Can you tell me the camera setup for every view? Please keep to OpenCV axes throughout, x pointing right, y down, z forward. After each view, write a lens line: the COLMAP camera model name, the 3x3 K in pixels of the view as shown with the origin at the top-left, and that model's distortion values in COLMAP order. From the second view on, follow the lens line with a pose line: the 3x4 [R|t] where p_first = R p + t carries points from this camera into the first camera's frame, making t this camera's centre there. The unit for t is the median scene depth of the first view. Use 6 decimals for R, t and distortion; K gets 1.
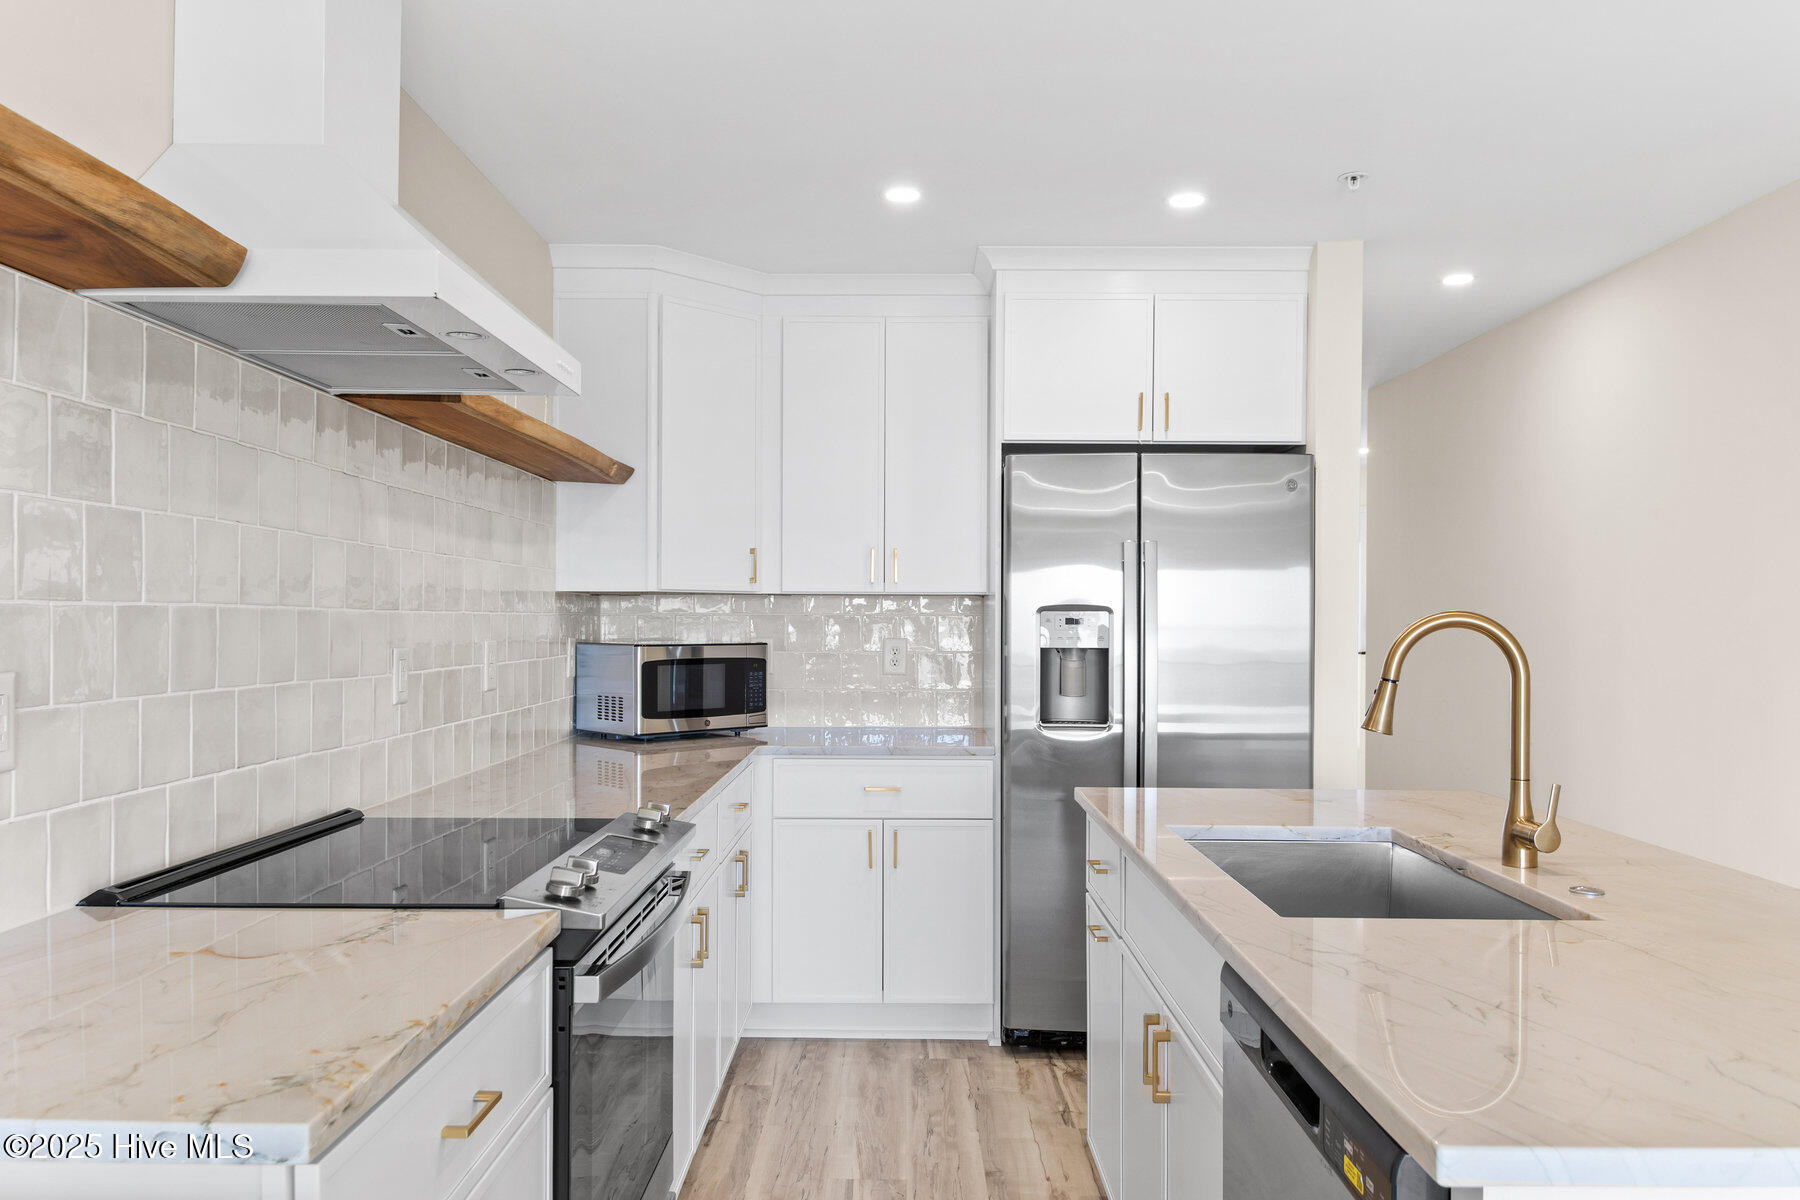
lens RADIAL K [[1358.7, 0, 900.0], [0, 1358.7, 600.0], [0, 0, 1]] dist [-0.007507, -0.000250]
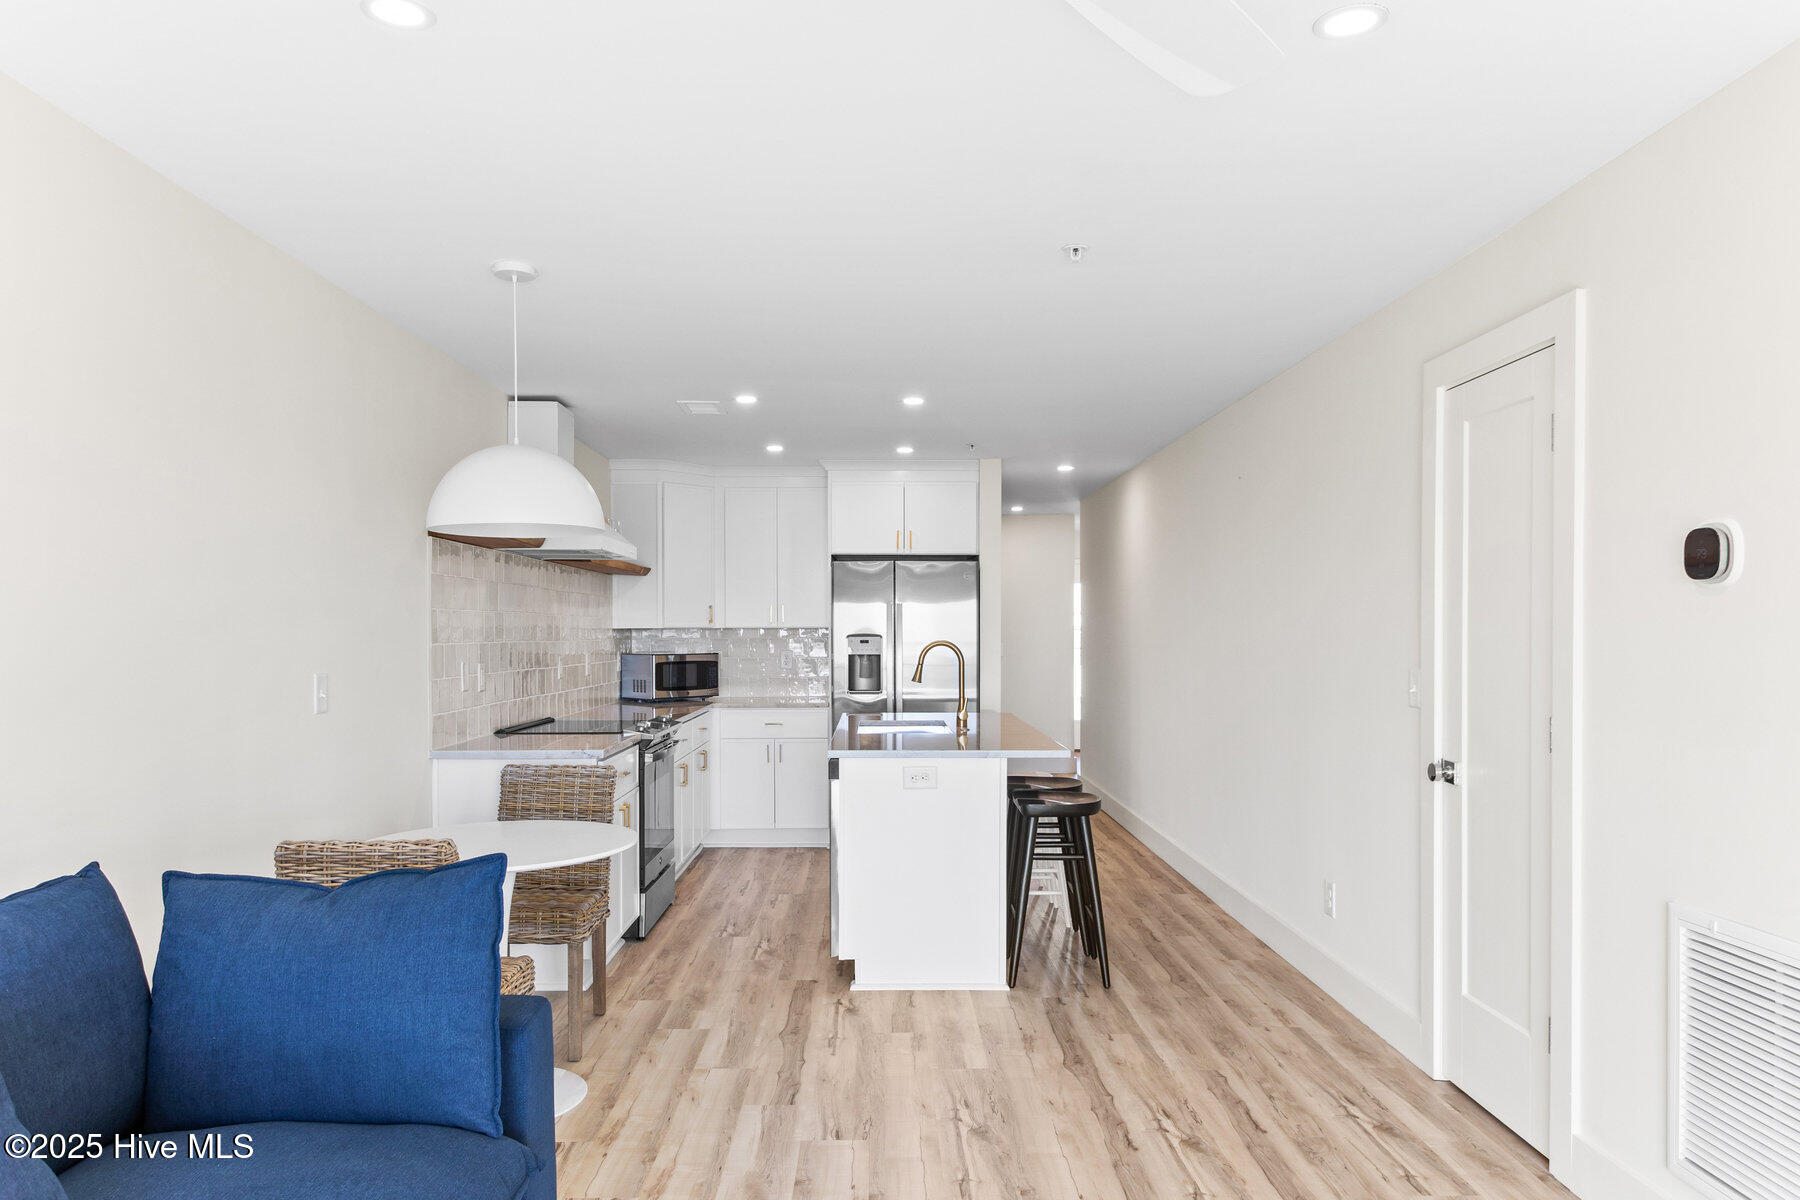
lens RADIAL K [[1232.5, 0, 900.0], [0, 1232.5, 600.0], [0, 0, 1]] dist [0.005509, 0.000300]
pose [[0.999663, -0.006292, 0.025197, 0.130046], [0.006572, 0.999917, -0.011059, -0.025797], [-0.025125, 0.011221, 0.999621, -0.854017]]
